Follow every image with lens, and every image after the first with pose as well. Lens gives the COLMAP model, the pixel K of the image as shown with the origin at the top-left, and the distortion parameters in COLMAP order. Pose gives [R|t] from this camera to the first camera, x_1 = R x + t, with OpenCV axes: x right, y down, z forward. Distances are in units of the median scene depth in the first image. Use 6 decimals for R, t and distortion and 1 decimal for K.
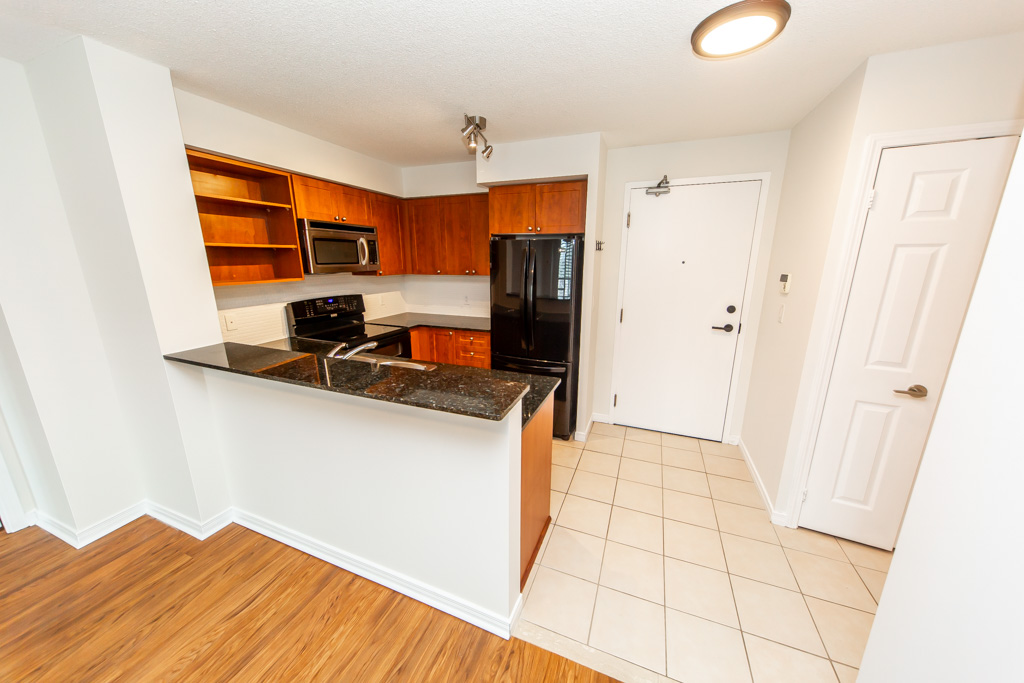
lens RADIAL K [[352.3, 0, 517.5], [0, 352.3, 341.3], [0, 0, 1]] dist [0.001372, 0.000128]
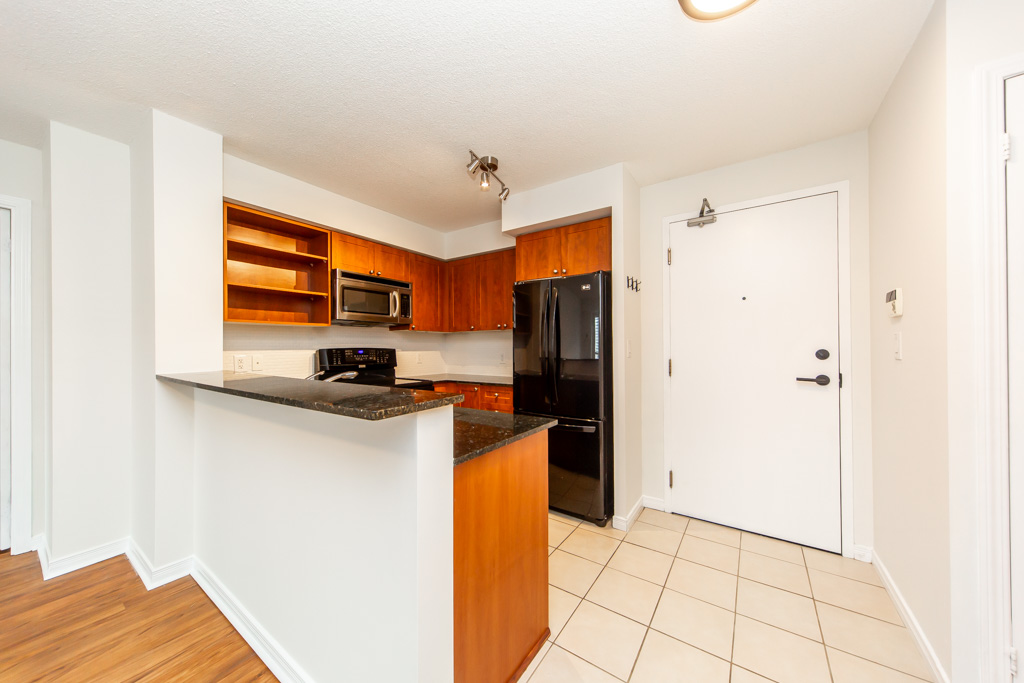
lens RADIAL K [[353.1, 0, 515.5], [0, 353.1, 343.9], [0, 0, 1]] dist [0.001441, -0.000224]
pose [[0.974208, -0.010788, -0.225393, 0.140883], [-0.043461, 0.971185, -0.234332, 0.087218], [0.221427, 0.238084, 0.945667, 0.144440]]
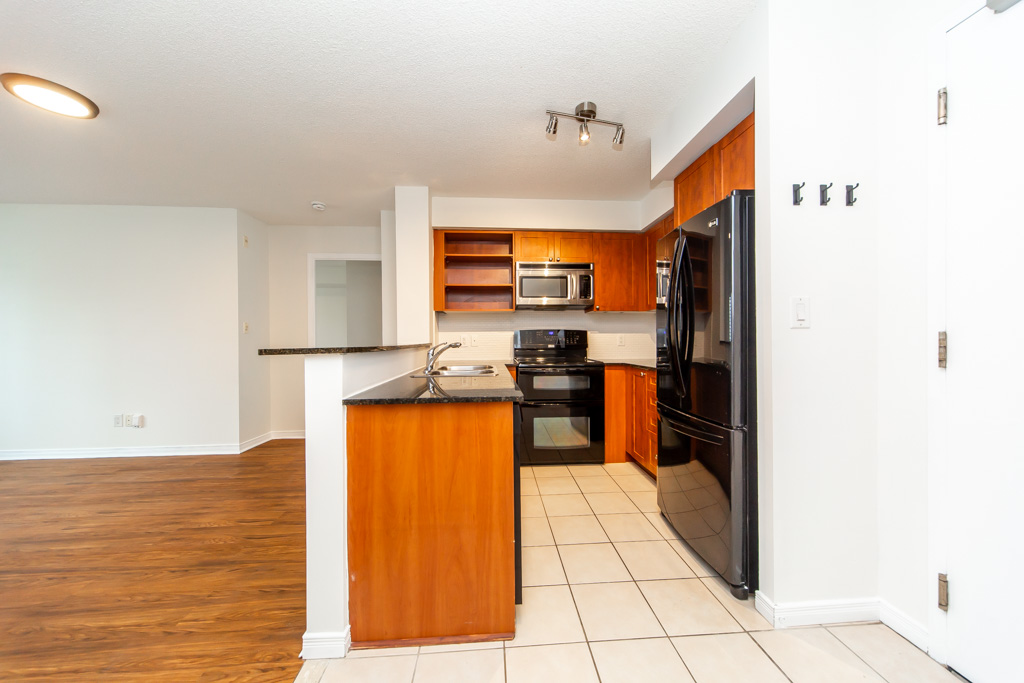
lens RADIAL K [[353.1, 0, 515.5], [0, 353.1, 343.9], [0, 0, 1]] dist [0.001441, -0.000224]
pose [[0.422817, -0.000111, -0.906215, 0.477353], [-0.201551, 0.974942, -0.094158, 0.051028], [0.883517, 0.222460, 0.412200, 0.476360]]
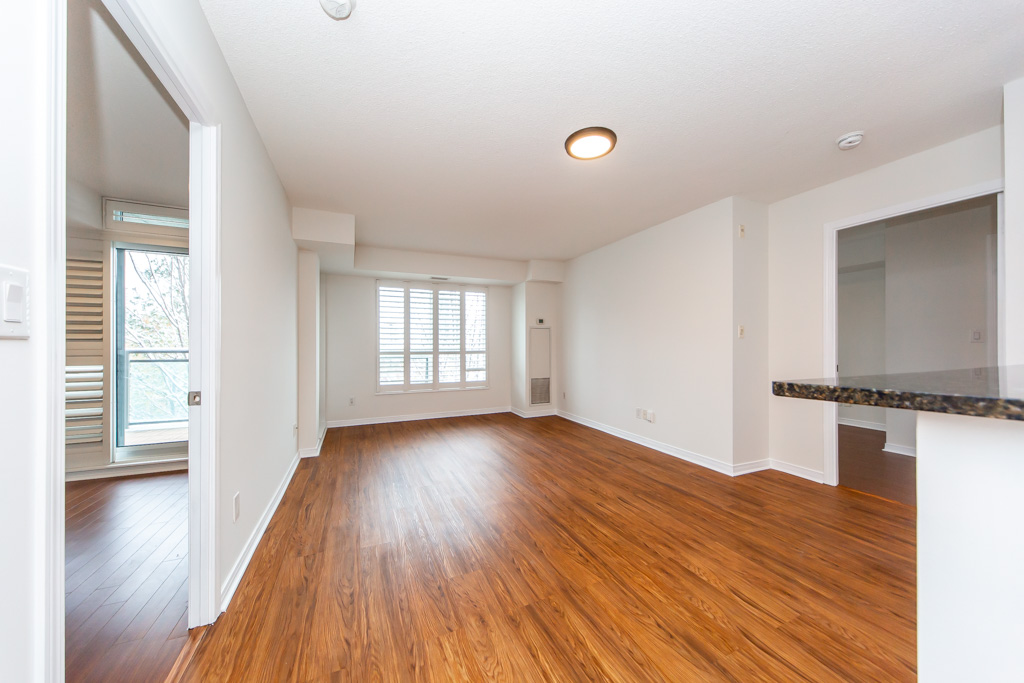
lens RADIAL K [[353.1, 0, 515.5], [0, 353.1, 343.9], [0, 0, 1]] dist [0.001441, -0.000224]
pose [[-0.702843, -0.009755, -0.711278, 0.197421], [-0.169049, 0.973551, 0.153692, 0.057810], [0.690966, 0.228262, -0.685903, 0.410028]]
